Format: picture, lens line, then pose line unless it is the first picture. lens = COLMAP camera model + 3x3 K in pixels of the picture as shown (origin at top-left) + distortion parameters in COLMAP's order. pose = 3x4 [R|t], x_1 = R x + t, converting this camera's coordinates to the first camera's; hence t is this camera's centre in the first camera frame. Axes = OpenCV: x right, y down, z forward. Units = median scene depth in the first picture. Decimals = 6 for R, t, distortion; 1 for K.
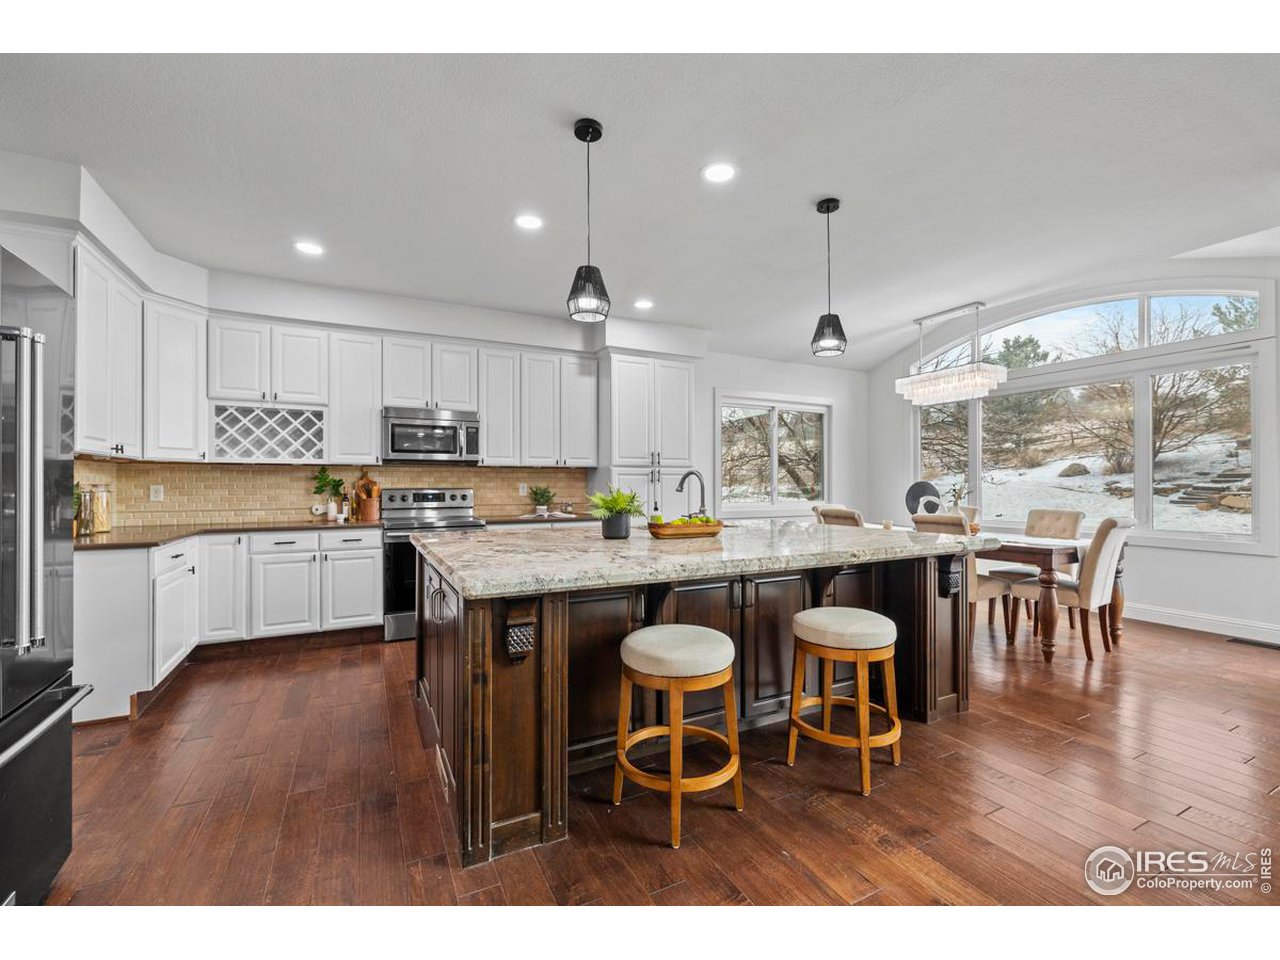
lens RADIAL K [[546.4, 0, 629.8], [0, 546.4, 483.9], [0, 0, 1]] dist [-0.003066, -0.000274]
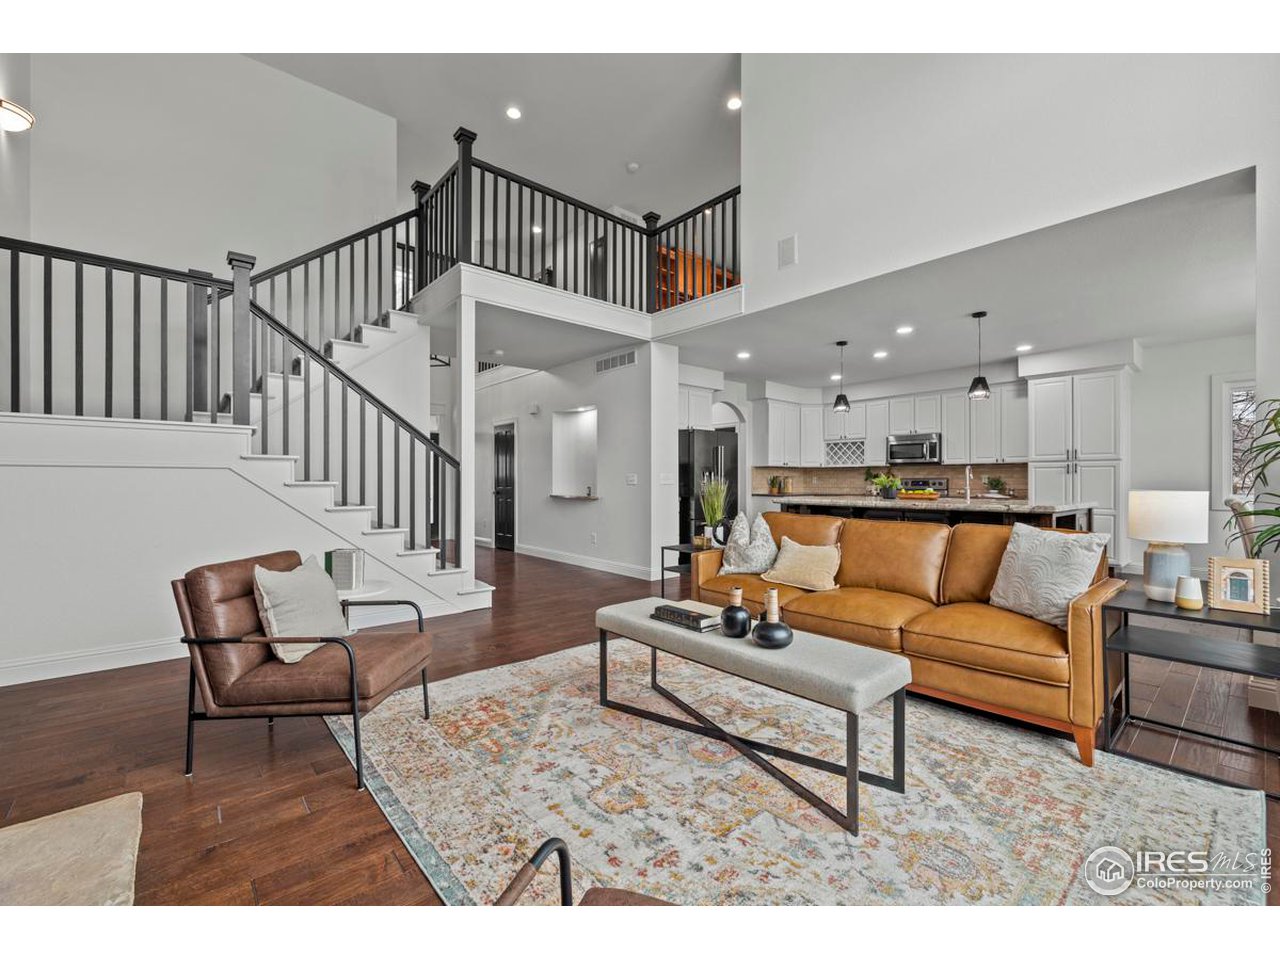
lens RADIAL K [[546.4, 0, 645.0], [0, 546.4, 479.4], [0, 0, 1]] dist [-0.003066, -0.000274]
pose [[0.255976, -0.002364, -0.966680, 1.185106], [-0.001012, 0.999996, -0.002713, 0.018862], [0.966683, 0.001673, 0.255972, -0.333740]]
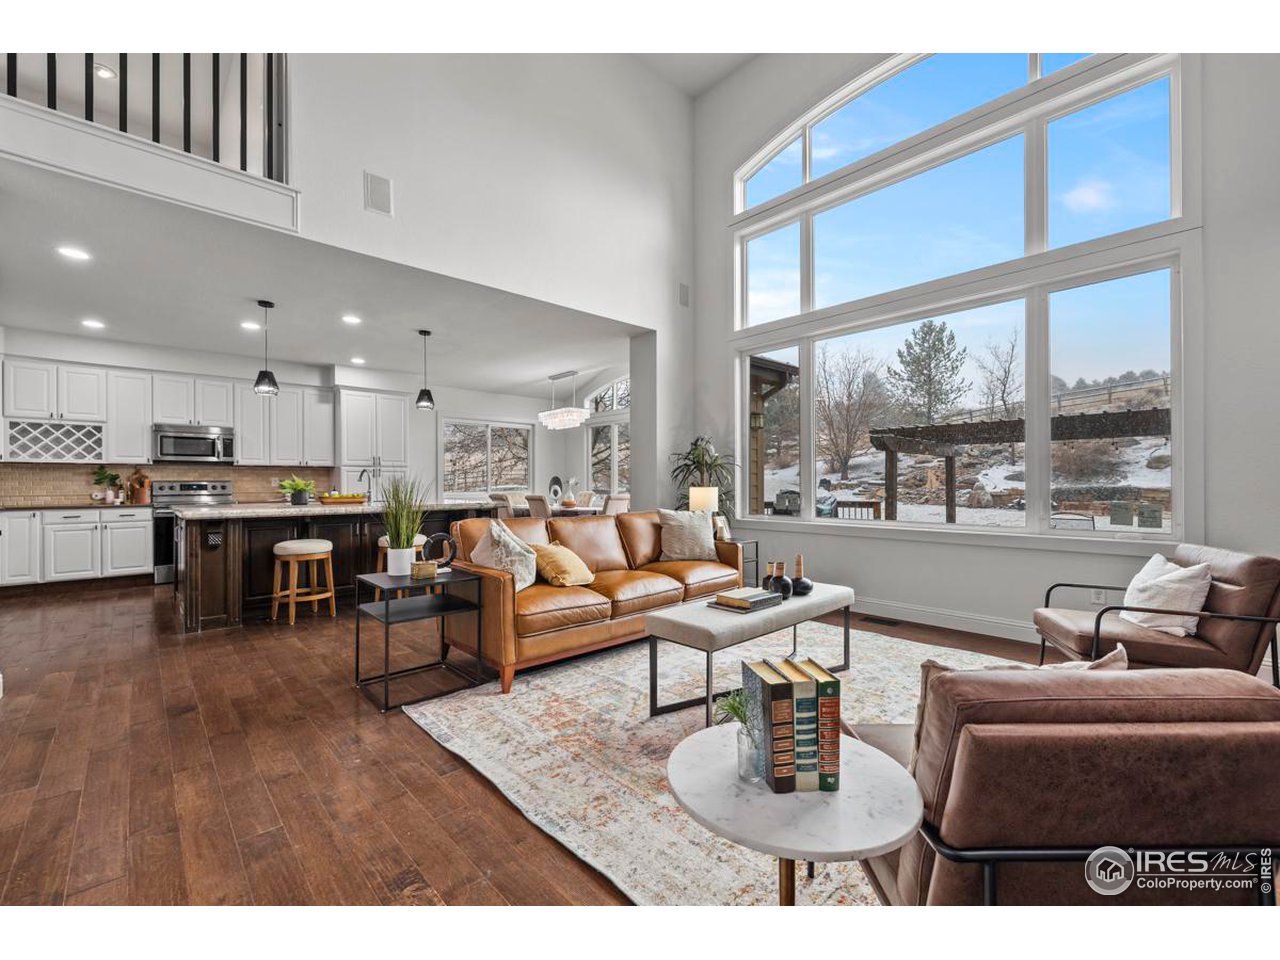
lens RADIAL K [[546.4, 0, 638.9], [0, 546.4, 484.7], [0, 0, 1]] dist [-0.003066, -0.000274]
pose [[0.959378, -0.003673, 0.282100, 0.360069], [0.003104, 0.999992, 0.002463, 0.019088], [-0.282107, -0.001487, 0.959382, -0.717651]]
